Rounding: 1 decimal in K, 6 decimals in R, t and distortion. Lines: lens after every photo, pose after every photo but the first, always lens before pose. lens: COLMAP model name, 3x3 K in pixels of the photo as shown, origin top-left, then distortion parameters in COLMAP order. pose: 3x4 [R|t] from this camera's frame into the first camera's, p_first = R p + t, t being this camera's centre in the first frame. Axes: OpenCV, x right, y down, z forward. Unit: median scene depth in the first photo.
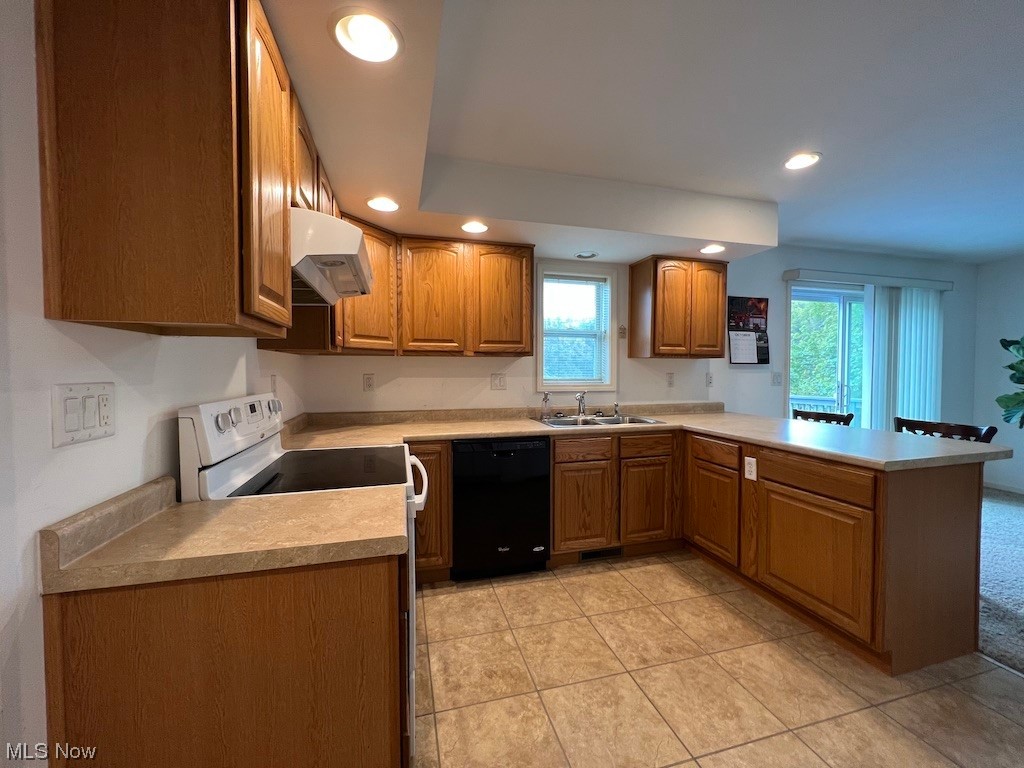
lens RADIAL K [[408.4, 0, 512.0], [0, 408.4, 382.5], [0, 0, 1]] dist [-0.002115, 0.000007]
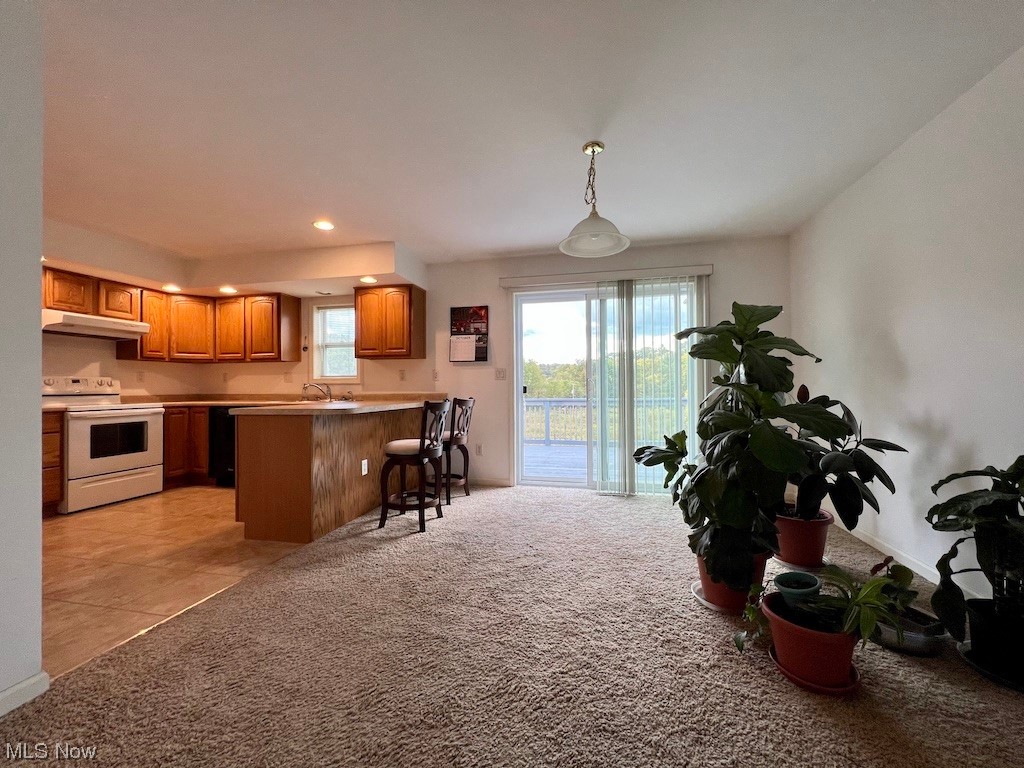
lens RADIAL K [[408.4, 0, 512.2], [0, 408.4, 382.8], [0, 0, 1]] dist [-0.002115, 0.000007]
pose [[0.883670, -0.010355, -0.467996, 1.704488], [-0.008283, 0.999253, -0.037748, 0.082574], [0.468037, 0.037233, 0.882924, 0.002326]]
